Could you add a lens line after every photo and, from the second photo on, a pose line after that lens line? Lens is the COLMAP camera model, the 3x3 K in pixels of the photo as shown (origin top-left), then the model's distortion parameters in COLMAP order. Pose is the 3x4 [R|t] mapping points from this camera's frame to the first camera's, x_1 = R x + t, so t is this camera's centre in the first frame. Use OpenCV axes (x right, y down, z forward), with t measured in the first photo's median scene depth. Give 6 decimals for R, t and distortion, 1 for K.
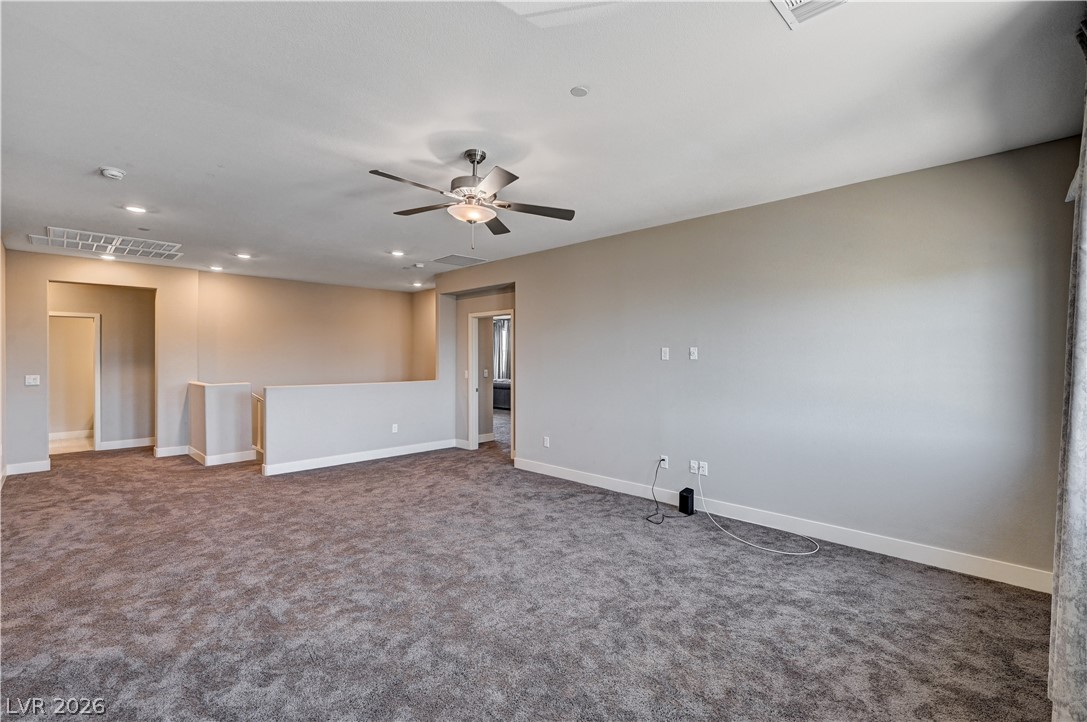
lens RADIAL K [[499.8, 0, 543.5], [0, 499.8, 361.0], [0, 0, 1]] dist [-0.000006, -0.000014]
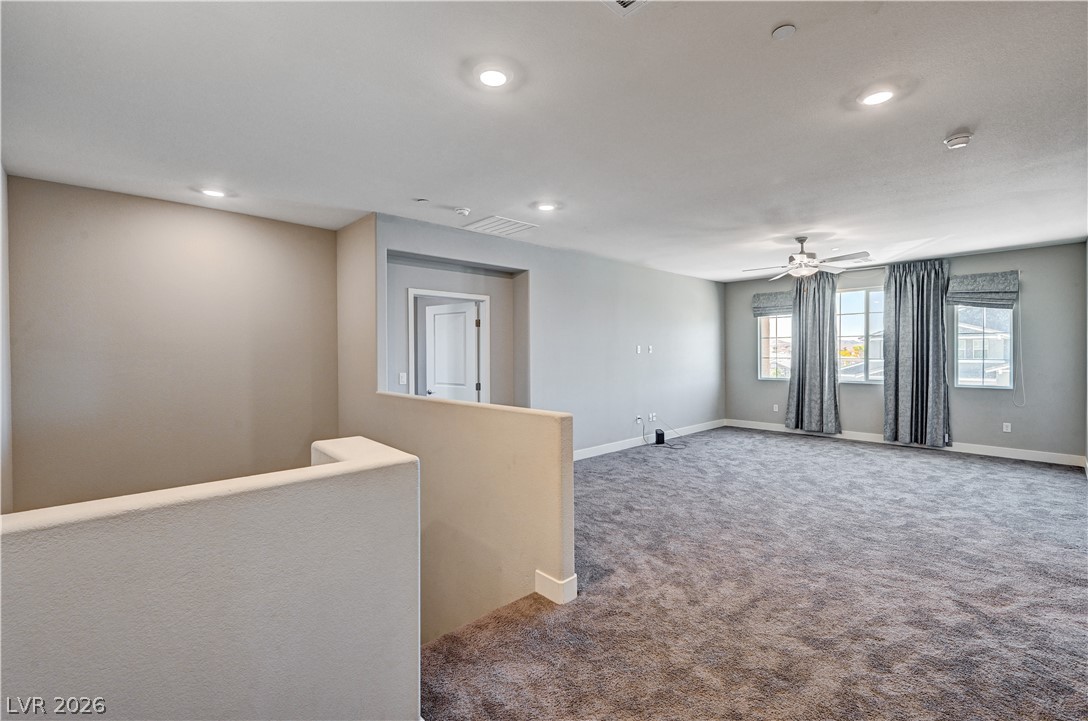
lens RADIAL K [[480.0, 0, 544.0], [0, 480.0, 360.5], [0, 0, 1]] dist [0.000168, 0.000009]
pose [[0.063600, -0.013150, 0.997889, -1.305250], [0.004647, 0.999906, 0.012880, -0.000844], [-0.997965, 0.003818, 0.063656, 1.245580]]
